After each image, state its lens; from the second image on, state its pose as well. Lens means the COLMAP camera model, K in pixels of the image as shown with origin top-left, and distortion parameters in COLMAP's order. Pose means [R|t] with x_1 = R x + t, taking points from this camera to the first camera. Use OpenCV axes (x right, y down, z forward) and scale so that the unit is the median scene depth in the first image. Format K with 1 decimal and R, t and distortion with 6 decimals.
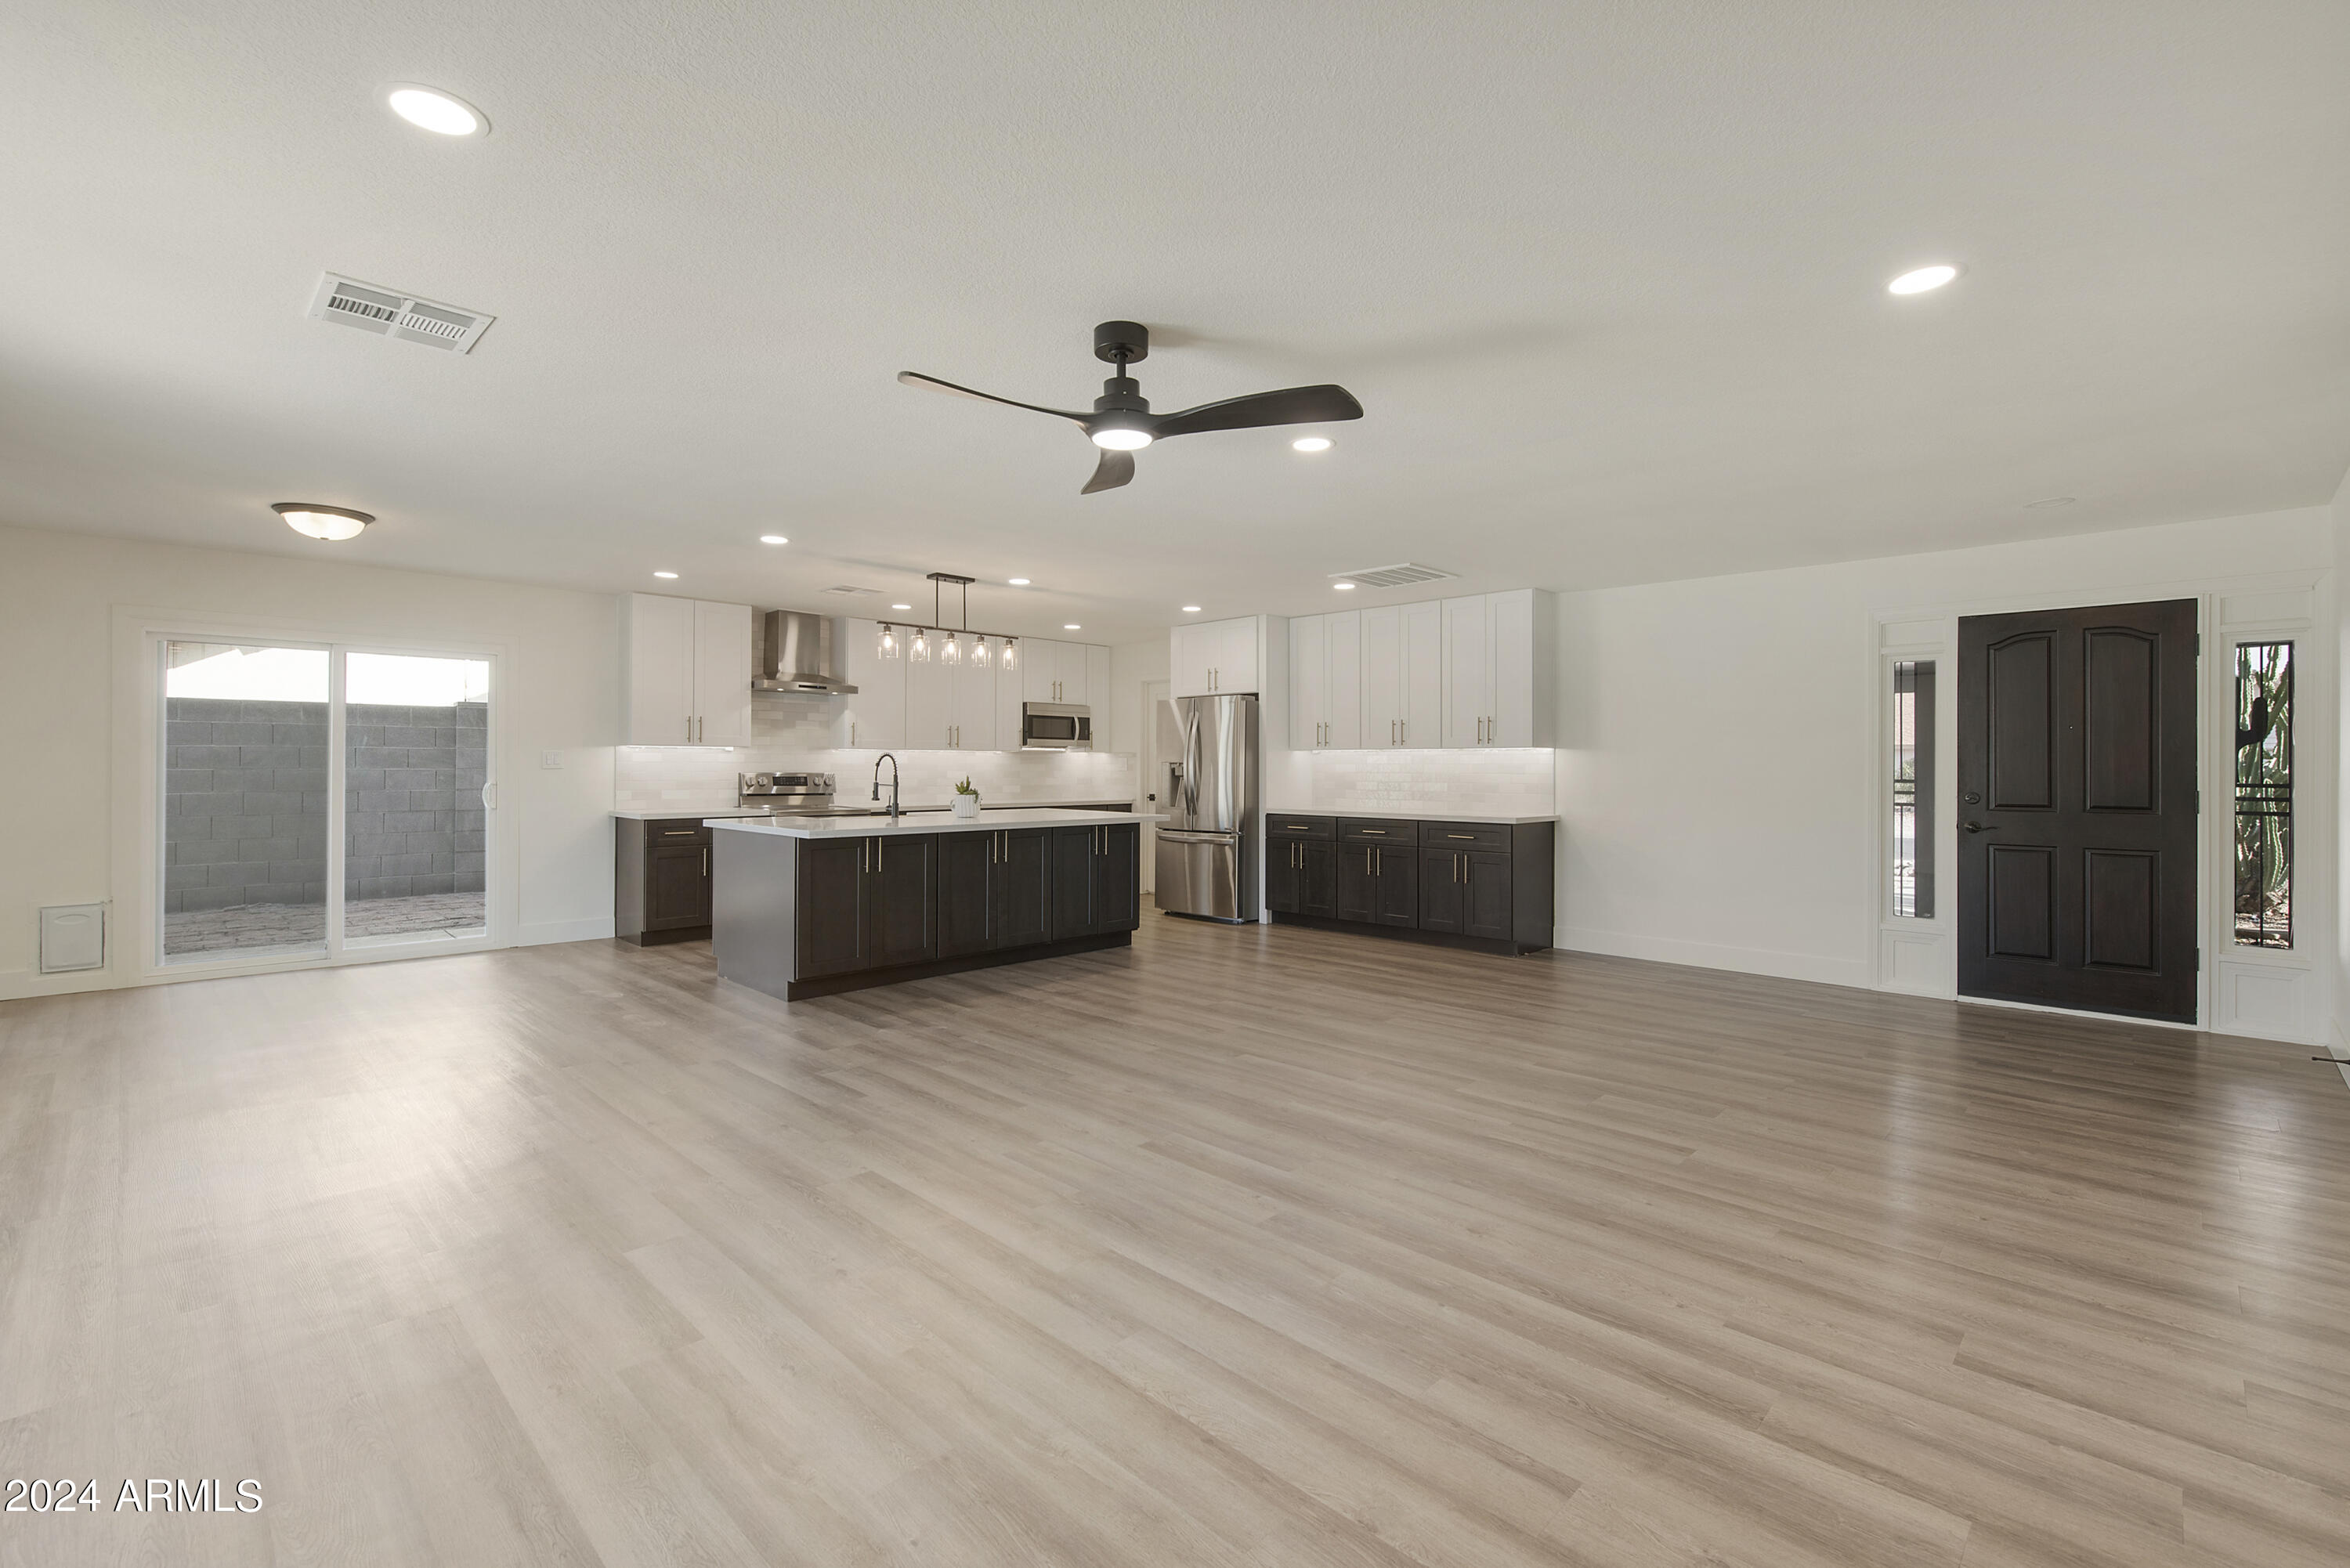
lens RADIAL K [[1024.0, 0, 1183.8], [0, 1024.0, 759.8], [0, 0, 1]] dist [0.001835, -0.000635]
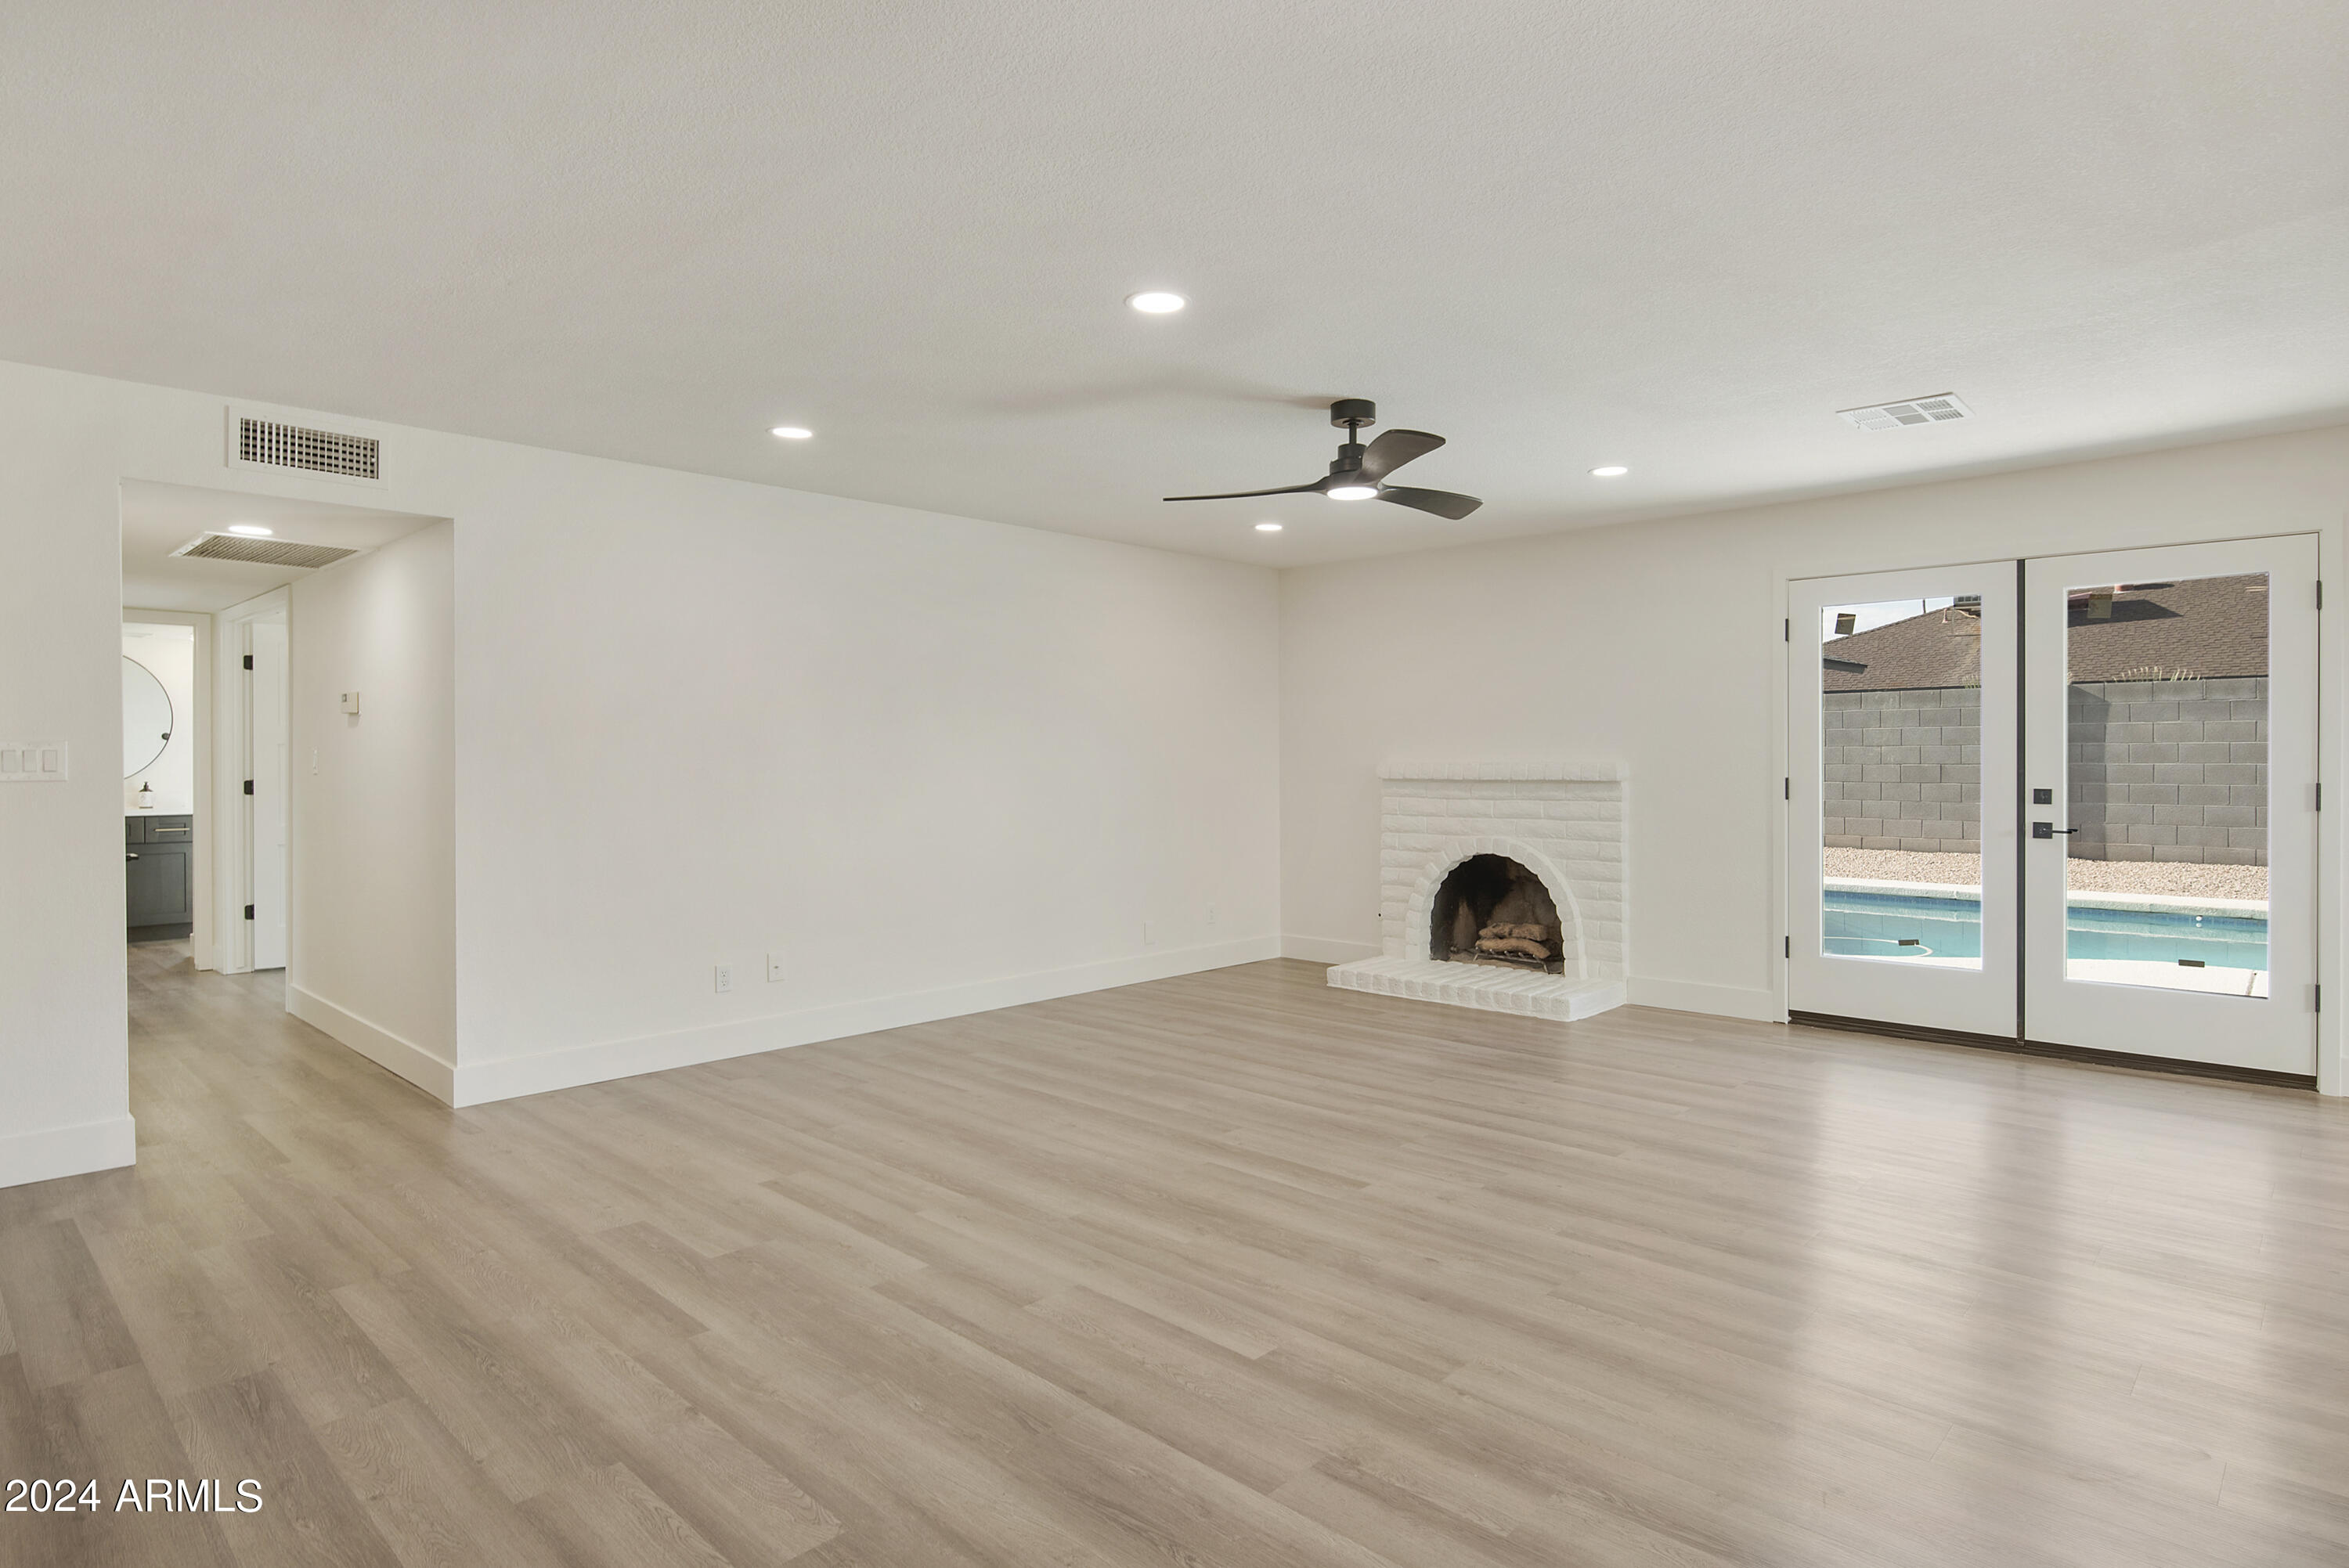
lens RADIAL K [[1272.5, 0, 1186.9], [0, 1272.5, 762.0], [0, 0, 1]] dist [-0.001133, -0.001609]
pose [[-0.999927, -0.001025, -0.012018, 0.067790], [-0.000984, 0.999994, -0.003399, 0.004773], [0.012022, -0.003387, -0.999922, 1.097905]]
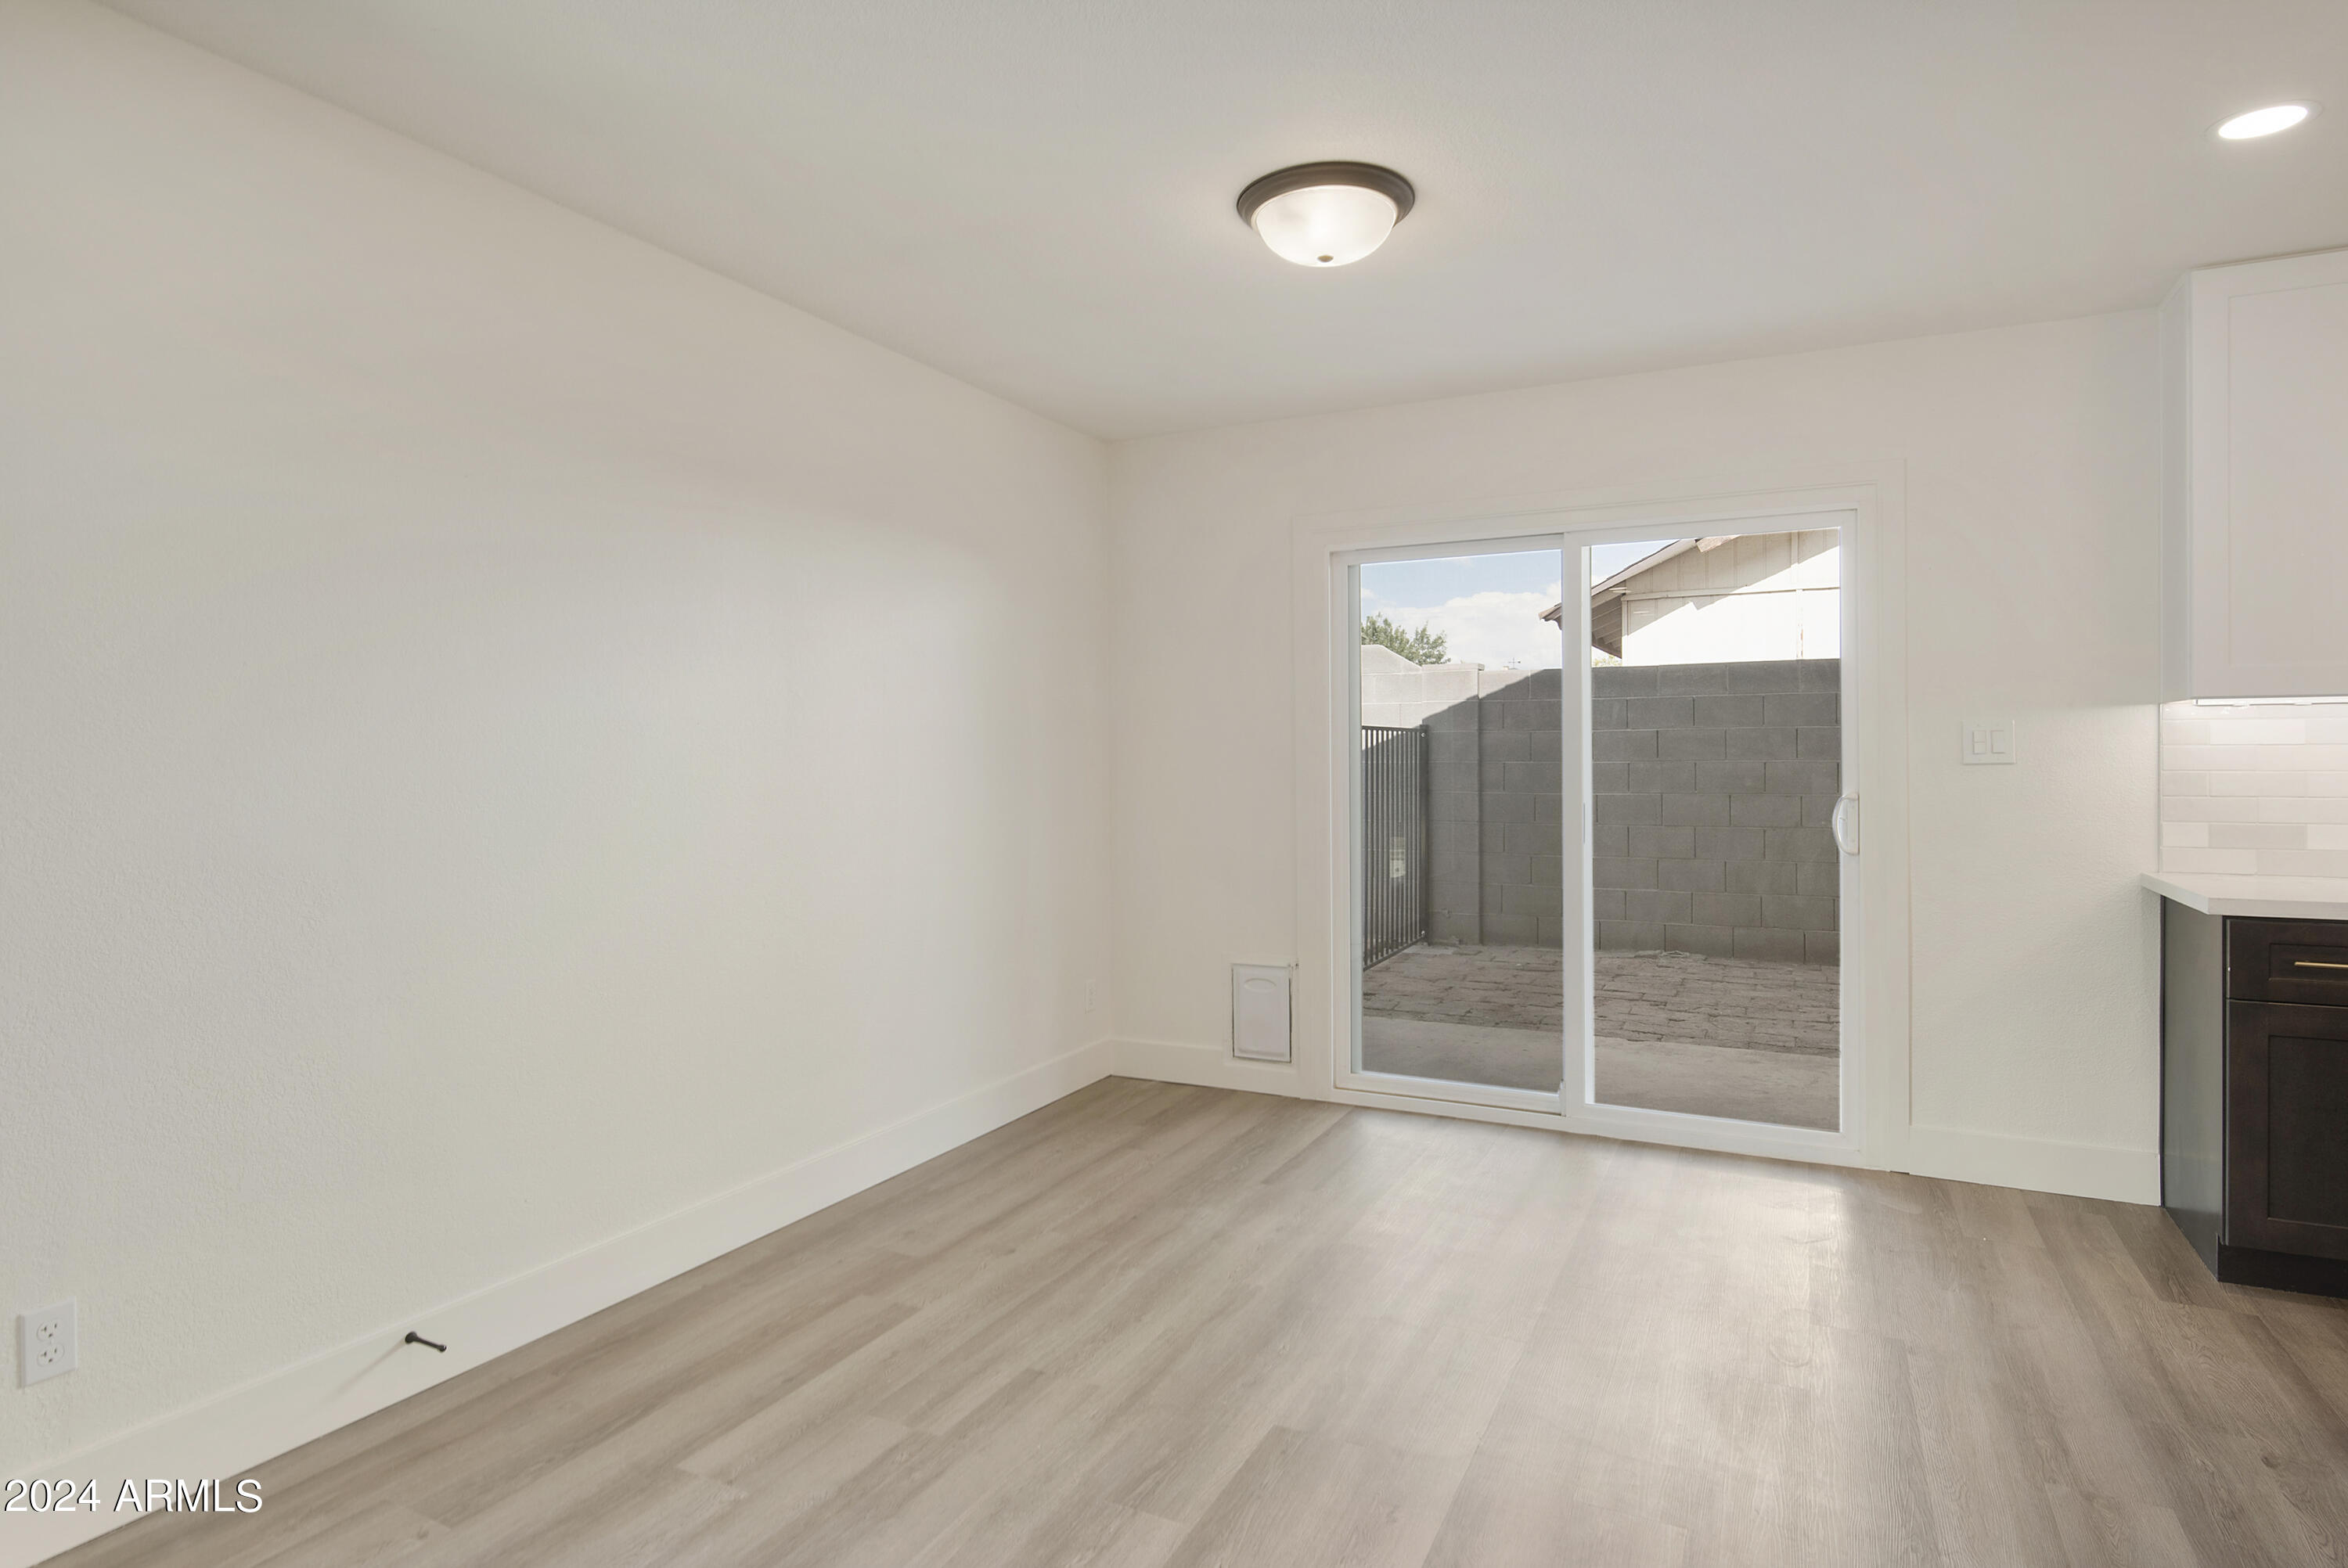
lens RADIAL K [[1271.9, 0, 1157.3], [0, 1271.9, 781.3], [0, 0, 1]] dist [-0.001133, -0.001609]
pose [[0.291428, 0.014833, -0.956478, -0.245996], [0.014816, 0.999690, 0.020018, 0.000099], [0.956478, -0.020005, 0.291118, 0.585189]]
